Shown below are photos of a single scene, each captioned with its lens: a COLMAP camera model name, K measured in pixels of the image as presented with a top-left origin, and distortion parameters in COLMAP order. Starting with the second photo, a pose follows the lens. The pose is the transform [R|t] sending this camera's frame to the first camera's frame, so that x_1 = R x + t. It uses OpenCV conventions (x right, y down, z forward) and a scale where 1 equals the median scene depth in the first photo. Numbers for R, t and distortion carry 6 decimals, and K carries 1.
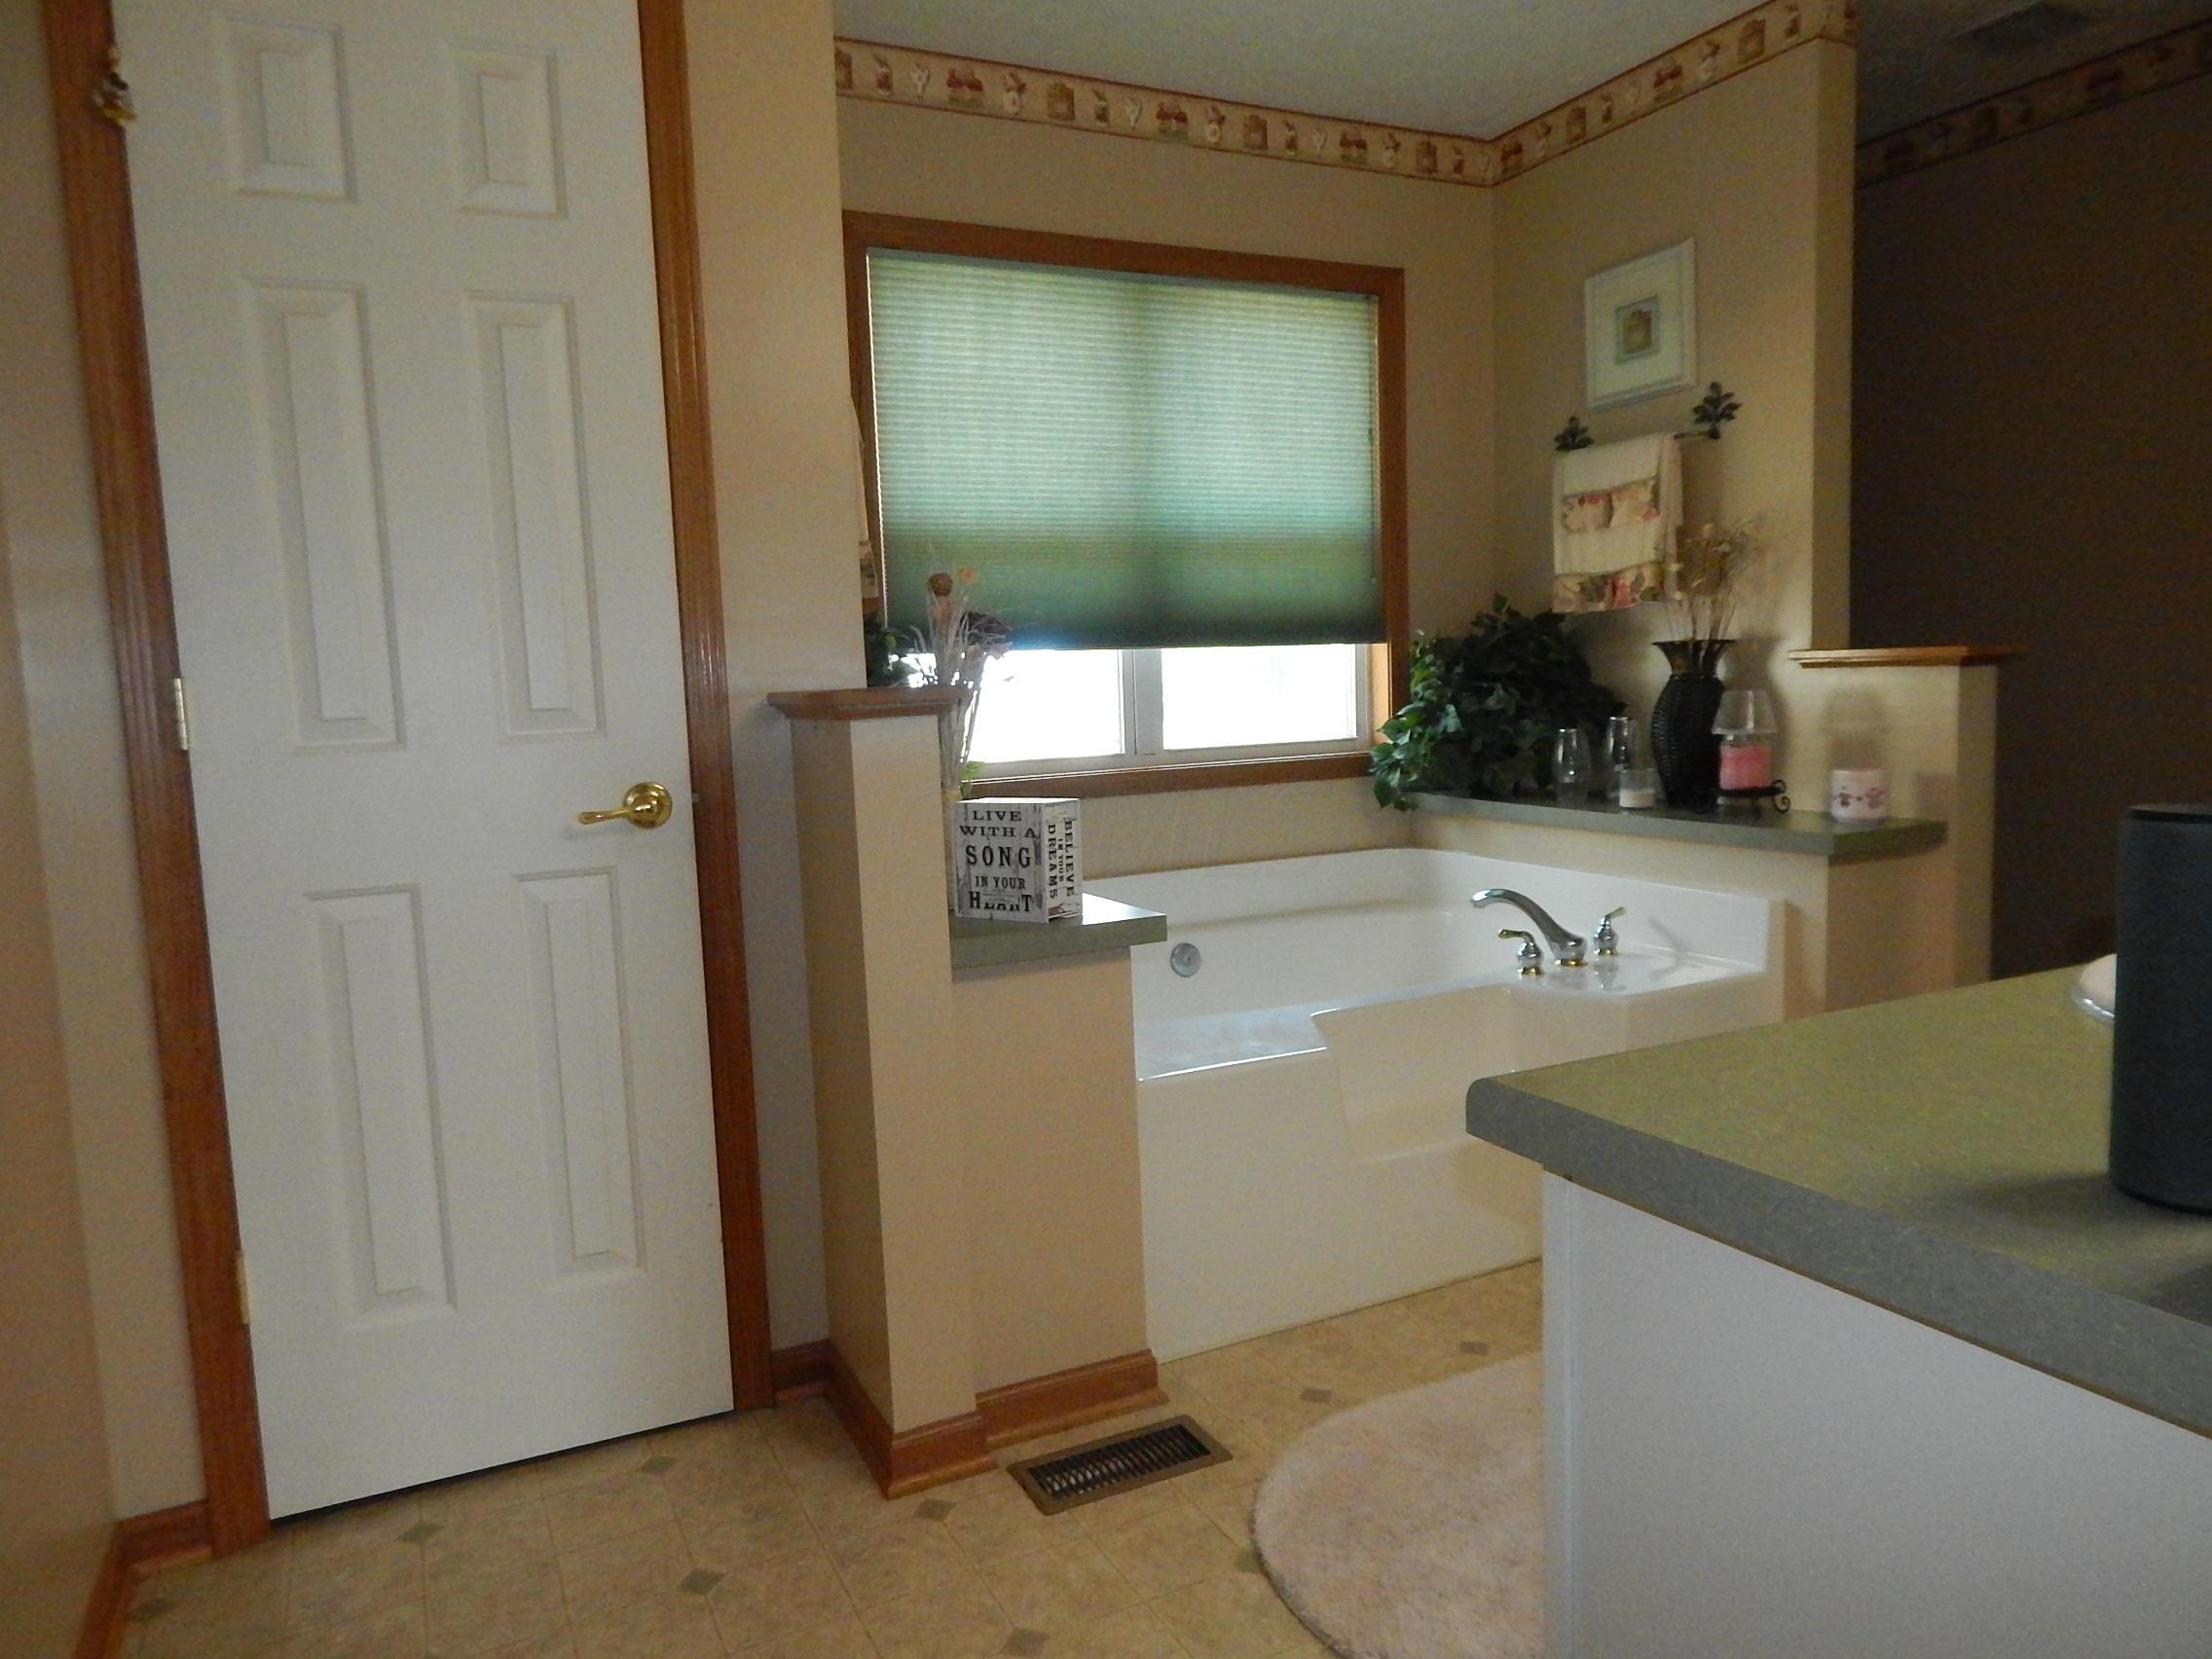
lens RADIAL K [[1451.9, 0, 1114.9], [0, 1451.9, 836.3], [0, 0, 1]] dist [0.008994, -0.007605]
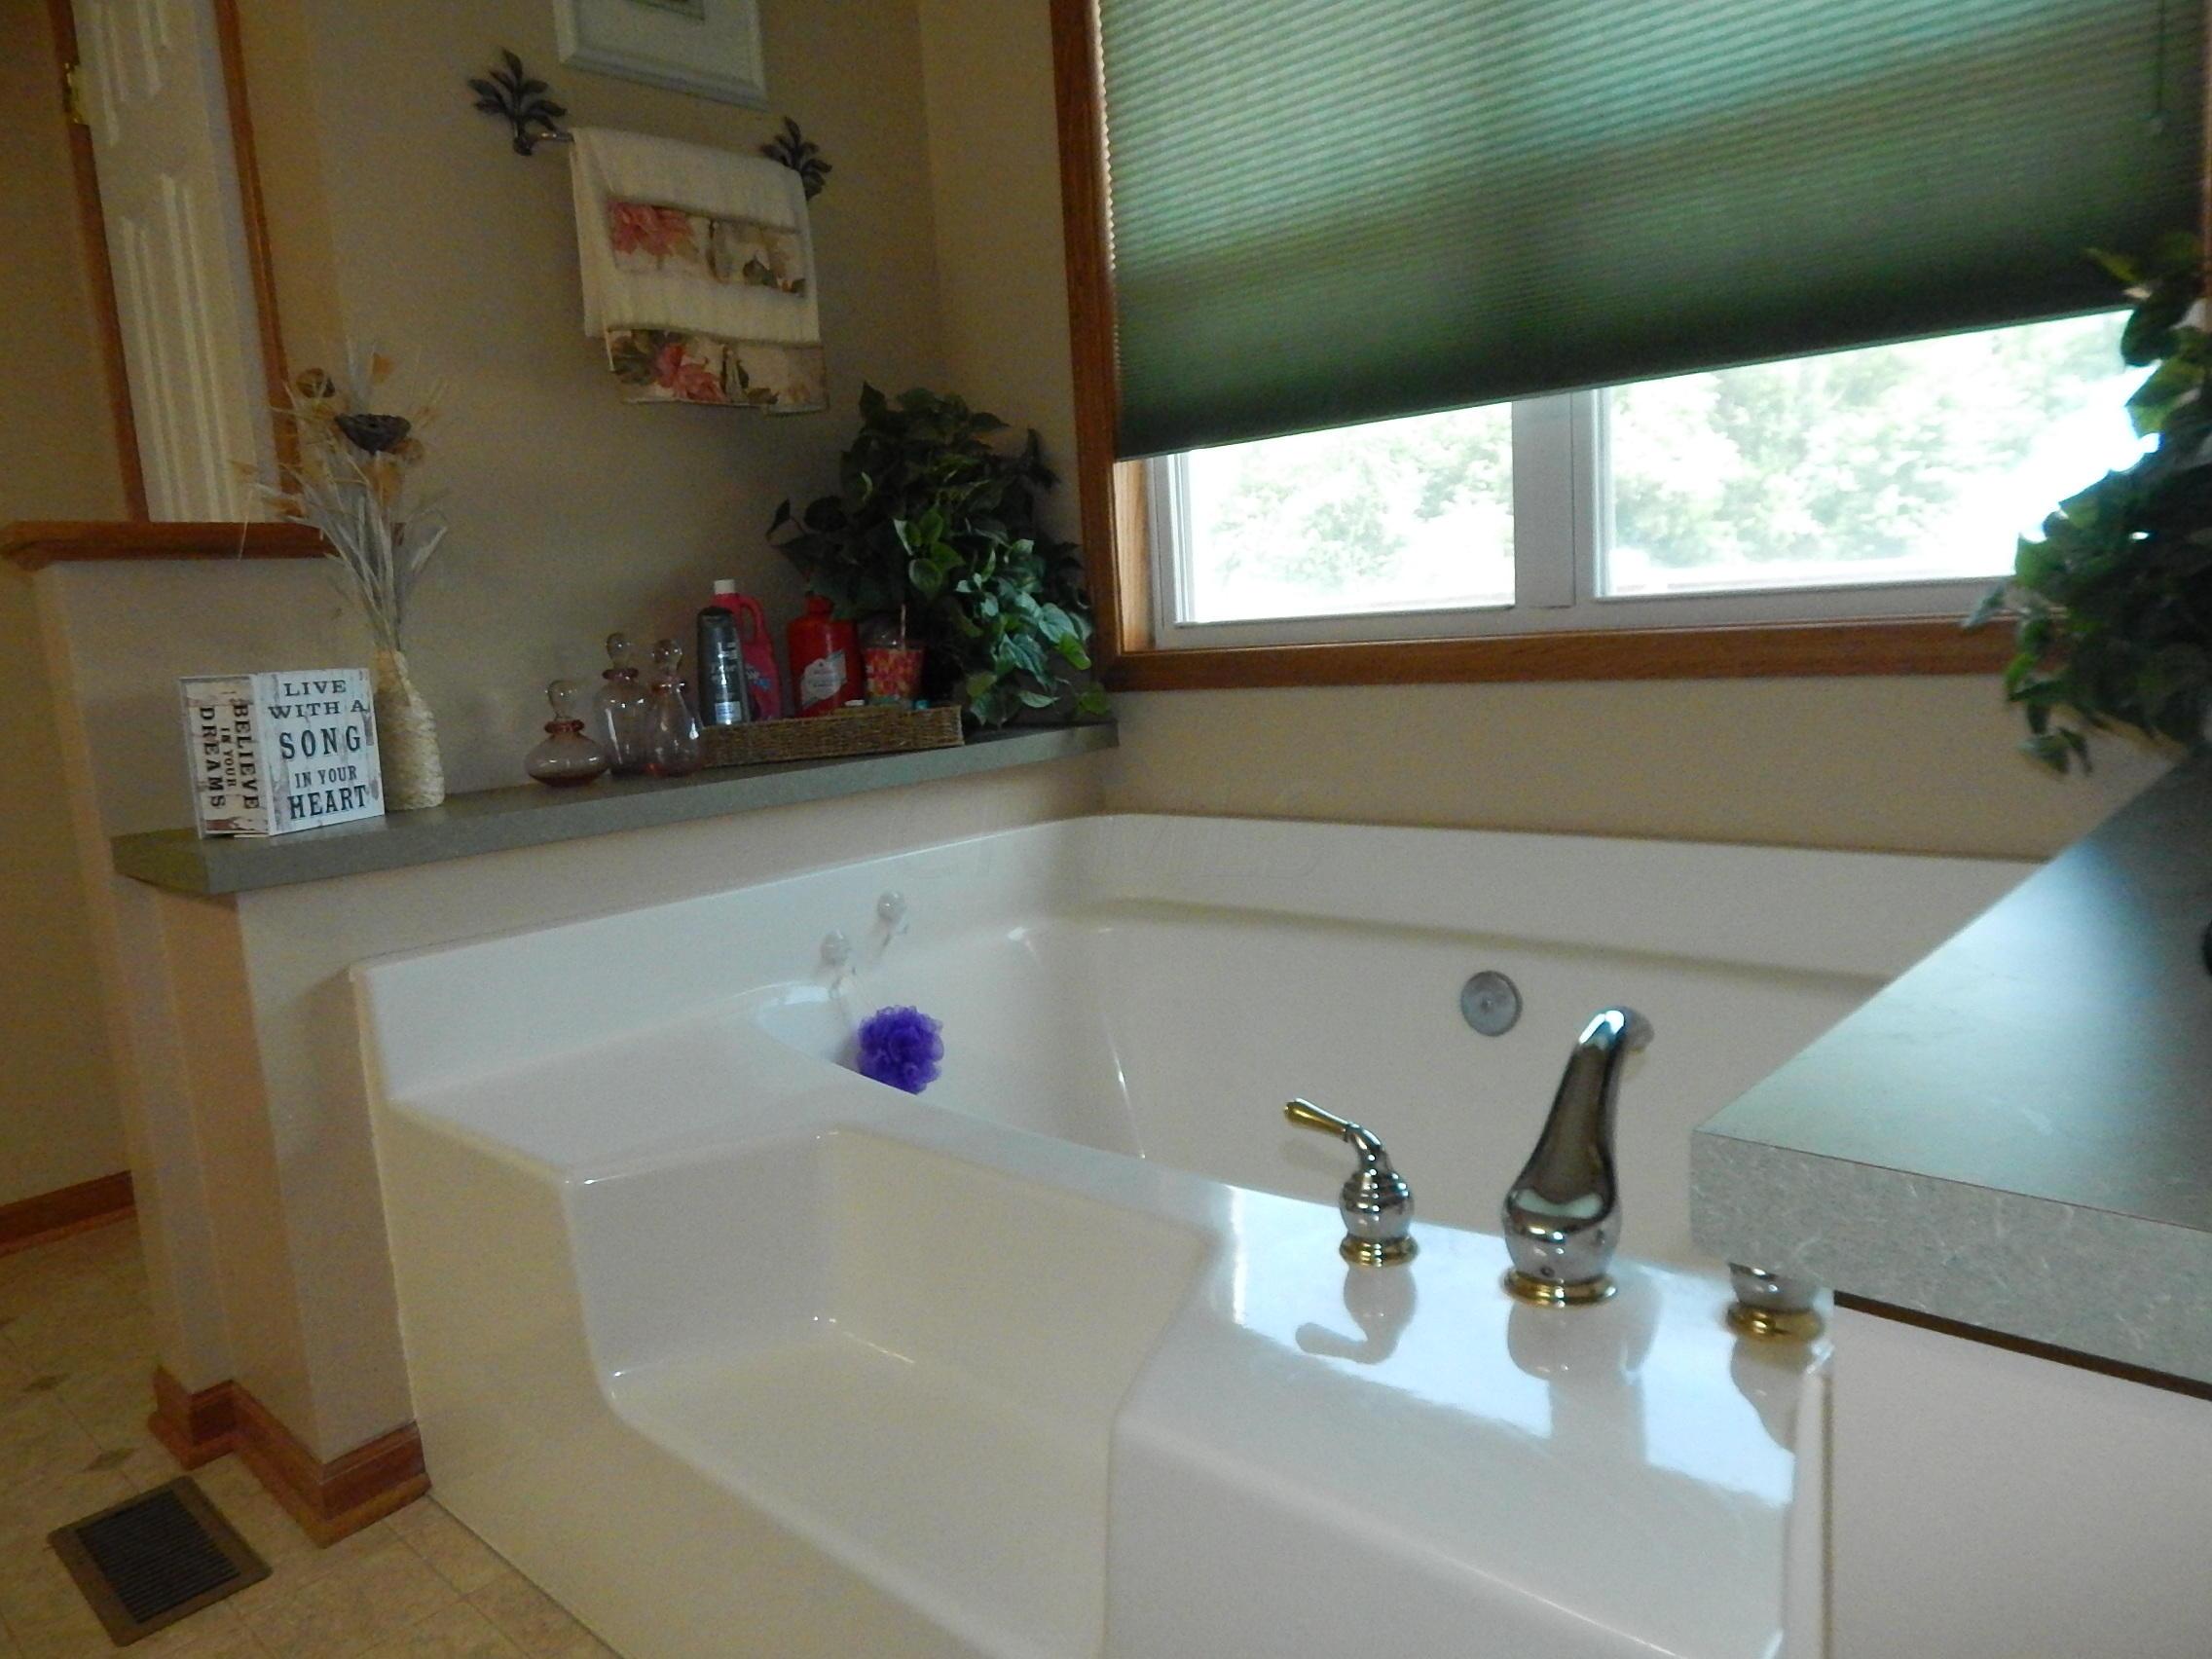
lens RADIAL K [[1451.9, 0, 1108.3], [0, 1451.9, 815.0], [0, 0, 1]] dist [0.008994, -0.007605]
pose [[0.358237, 0.133372, -0.924055, 0.793054], [-0.046101, 0.991063, 0.125171, -0.066305], [0.932492, -0.002241, 0.361184, 1.134058]]
